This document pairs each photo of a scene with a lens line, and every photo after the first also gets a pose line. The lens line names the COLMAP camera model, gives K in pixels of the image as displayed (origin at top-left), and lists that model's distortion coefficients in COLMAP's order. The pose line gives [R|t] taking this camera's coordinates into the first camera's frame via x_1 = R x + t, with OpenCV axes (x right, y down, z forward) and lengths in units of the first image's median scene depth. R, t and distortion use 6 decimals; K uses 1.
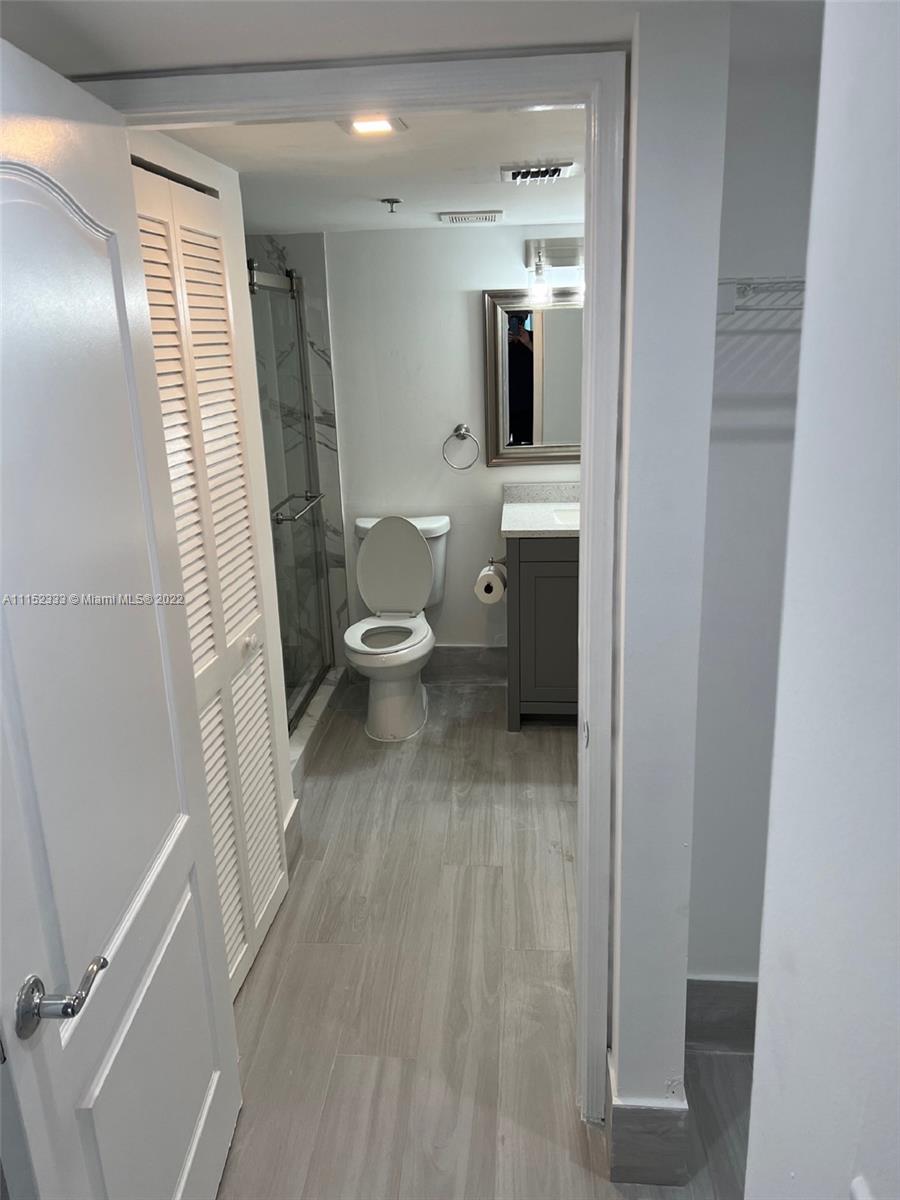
lens RADIAL K [[896.4, 0, 443.3], [0, 896.4, 602.3], [0, 0, 1]] dist [0.086200, -0.098827]
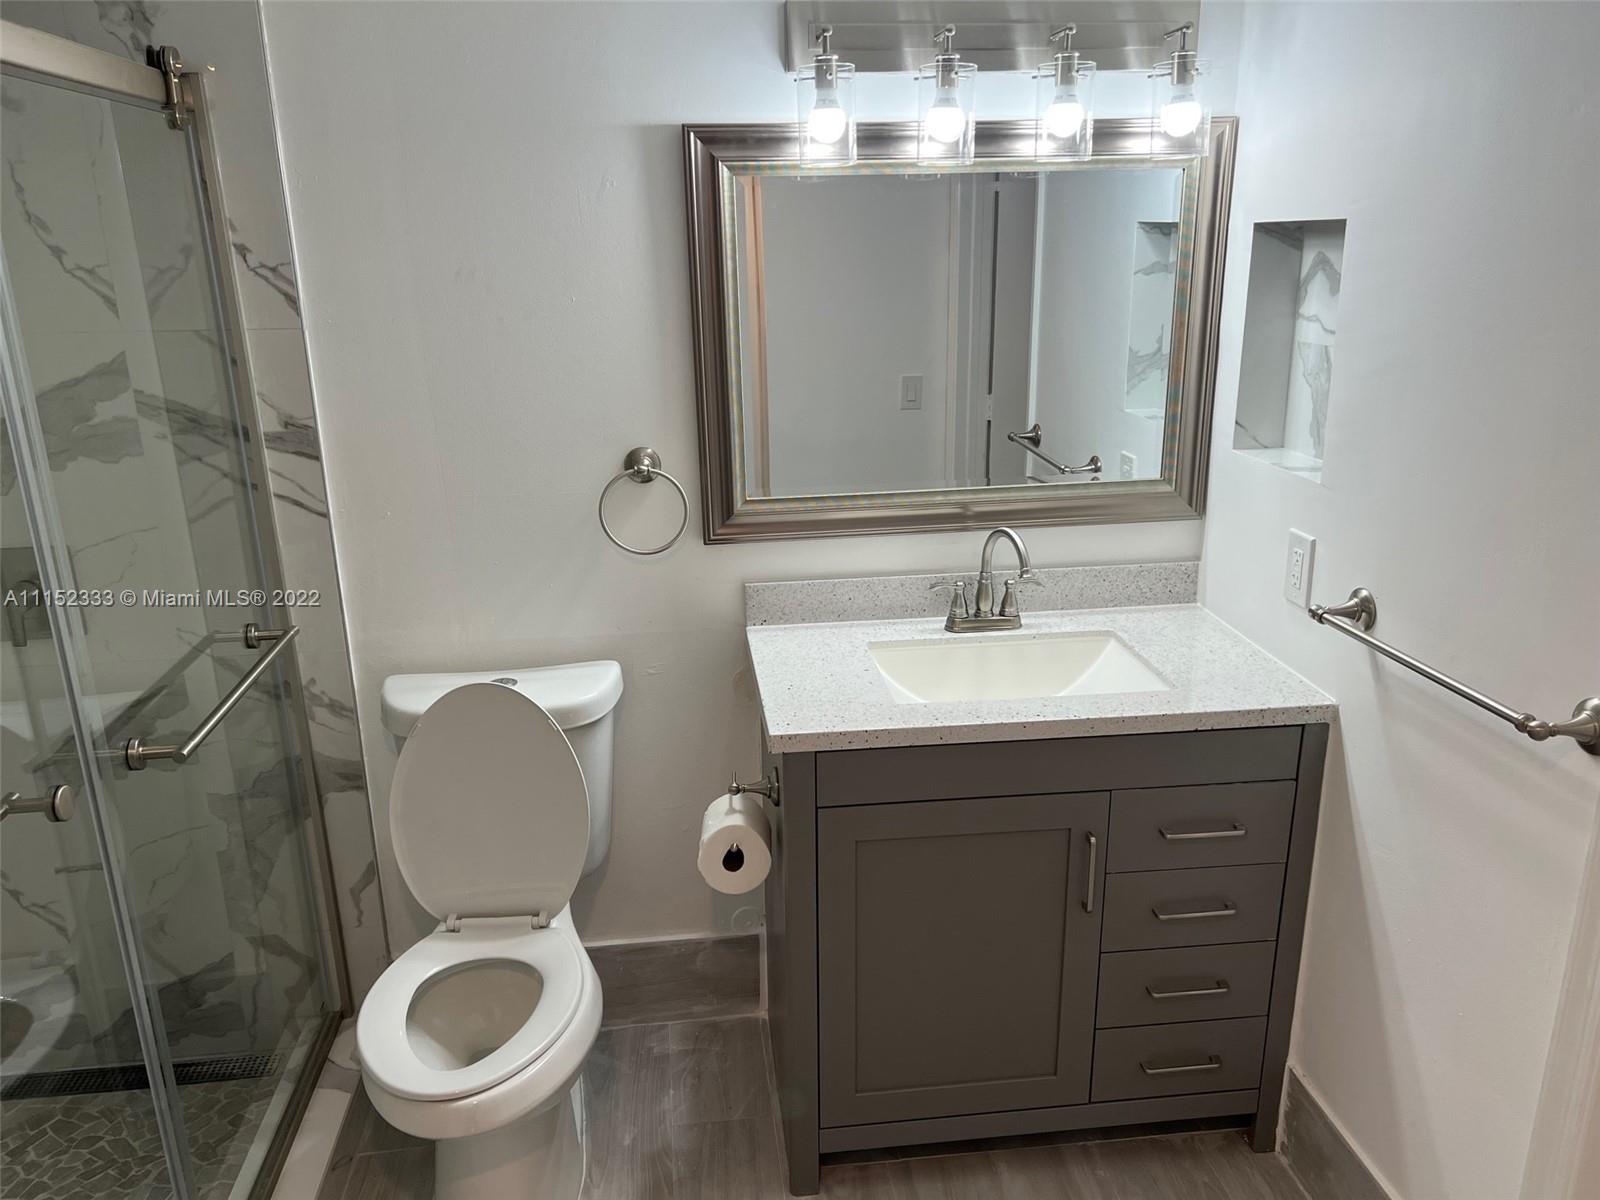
lens RADIAL K [[1195.4, 0, 800.0], [0, 1195.4, 600.0], [0, 0, 1]] dist [0.024790, 0.002806]
pose [[0.979974, -0.044448, 0.194101, -0.017964], [0.044604, 0.998998, 0.003566, -0.125529], [-0.194065, 0.005163, 0.980975, 0.442648]]
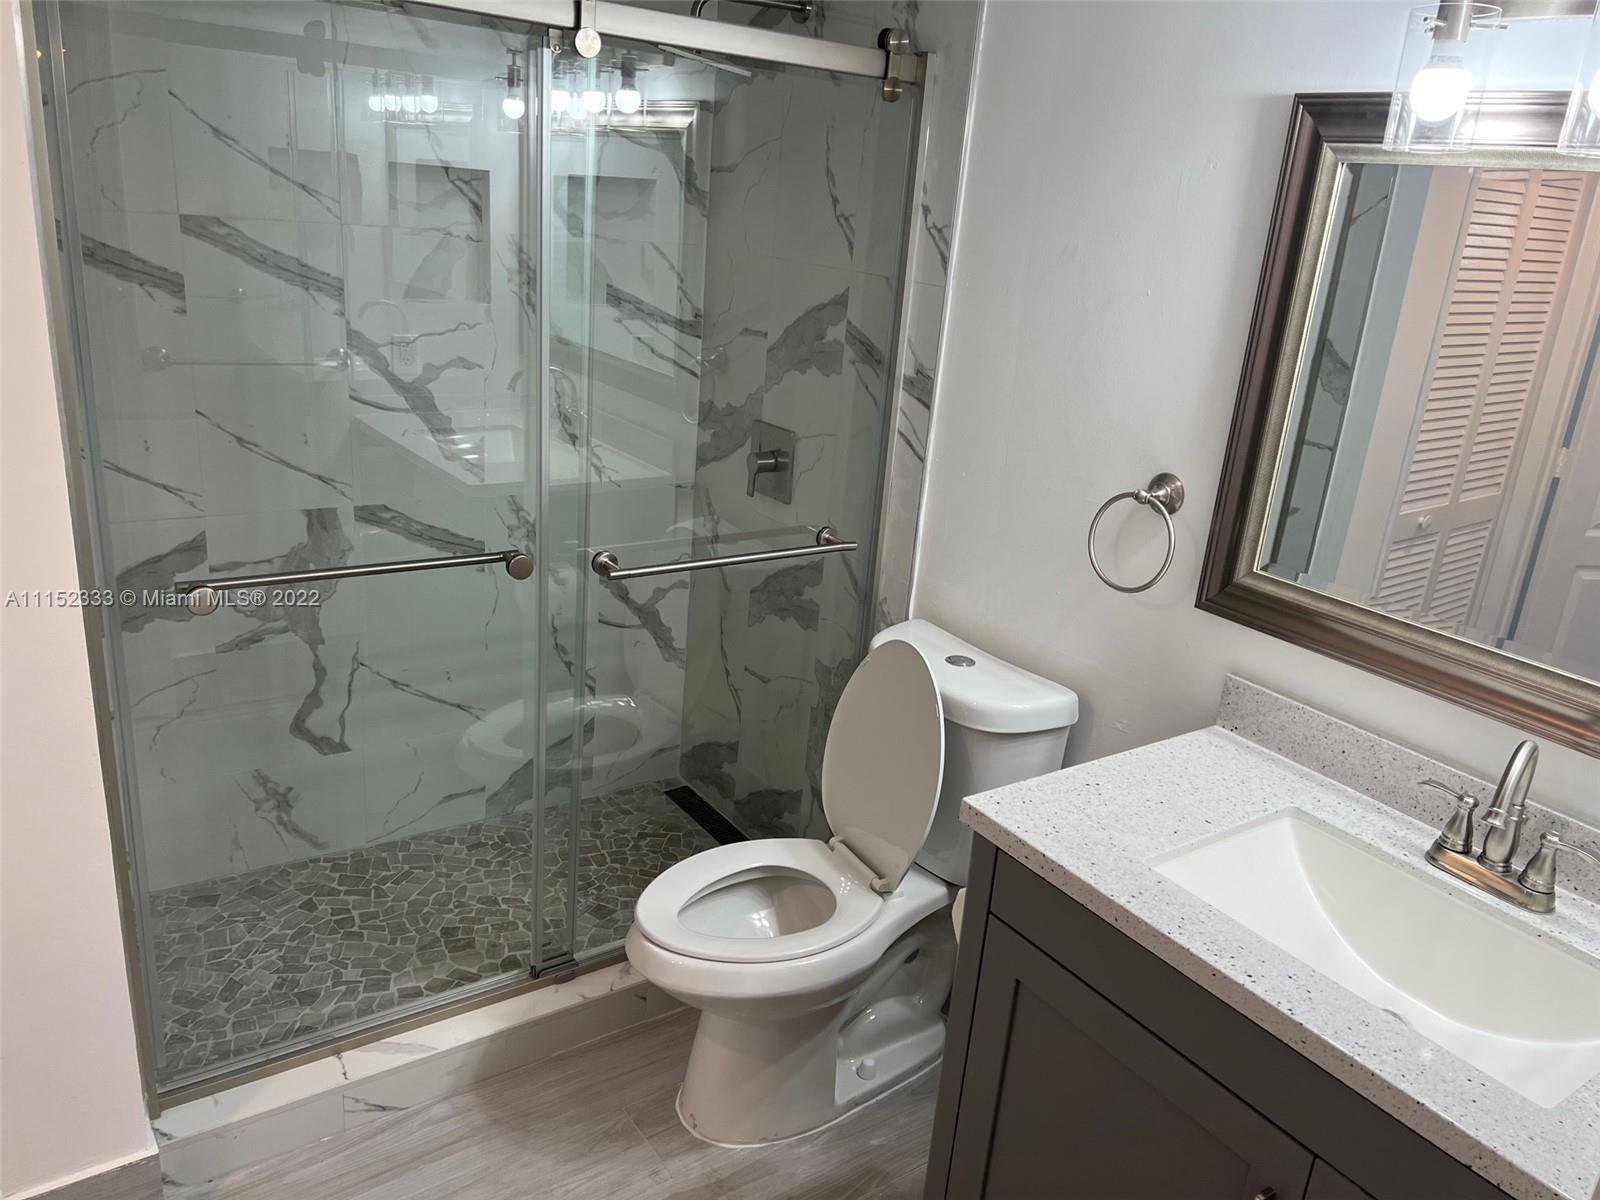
lens RADIAL K [[1165.6, 0, 848.6], [0, 1165.6, 640.2], [0, 0, 1]] dist [0.004916, -0.032729]
pose [[0.649579, 0.348121, -0.675913, 0.274478], [-0.317681, 0.931966, 0.174694, -0.177291], [0.690743, 0.101247, 0.715977, 0.587374]]
